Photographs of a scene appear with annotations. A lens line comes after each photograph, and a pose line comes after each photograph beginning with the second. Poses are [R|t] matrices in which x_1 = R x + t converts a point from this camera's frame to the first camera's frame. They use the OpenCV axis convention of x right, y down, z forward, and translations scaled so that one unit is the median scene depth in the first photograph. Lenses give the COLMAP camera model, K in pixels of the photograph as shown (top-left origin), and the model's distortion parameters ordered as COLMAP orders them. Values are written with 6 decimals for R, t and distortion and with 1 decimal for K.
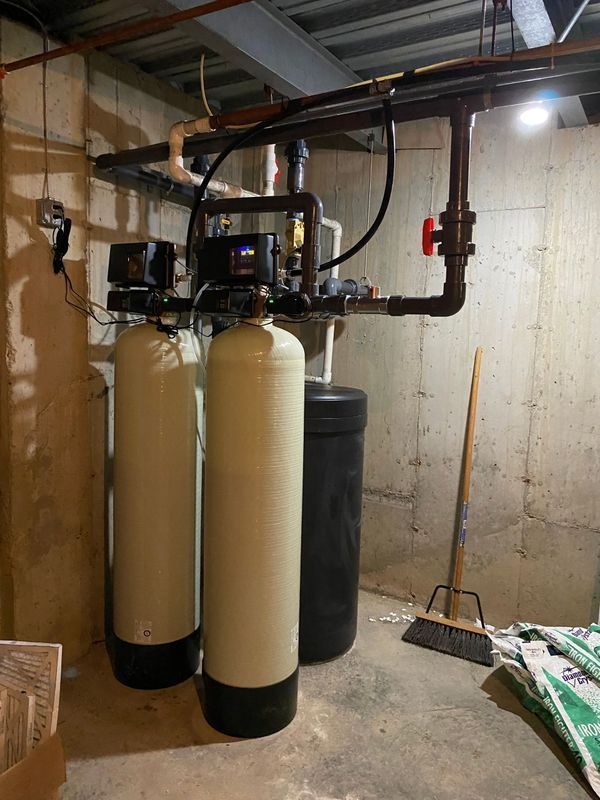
lens RADIAL K [[620.2, 0, 301.1], [0, 620.2, 396.4], [0, 0, 1]] dist [-0.001963, -0.010485]
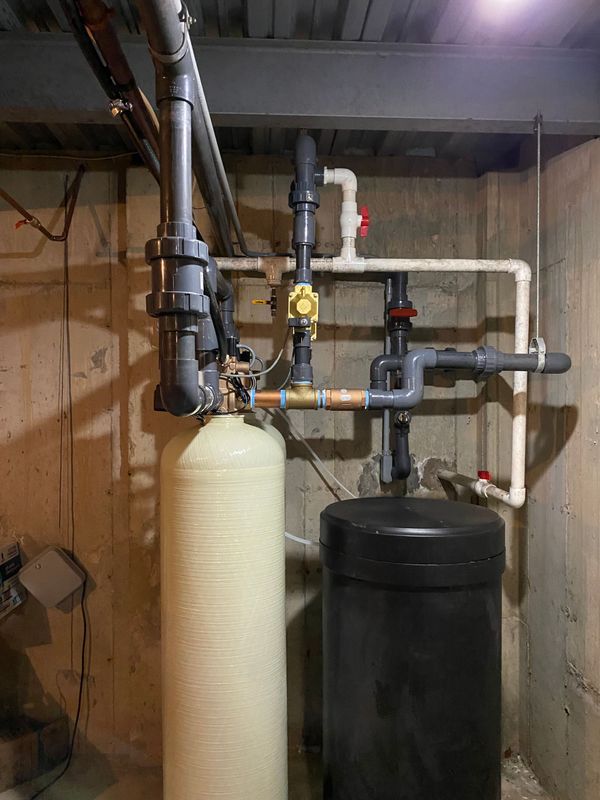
lens RADIAL K [[620.2, 0, 299.3], [0, 620.2, 404.8], [0, 0, 1]] dist [-0.001963, -0.010485]
pose [[0.544548, -0.021437, -0.838456, 0.644972], [-0.078890, 0.993932, -0.076648, -0.083670], [0.835011, 0.107884, 0.539553, 0.627174]]
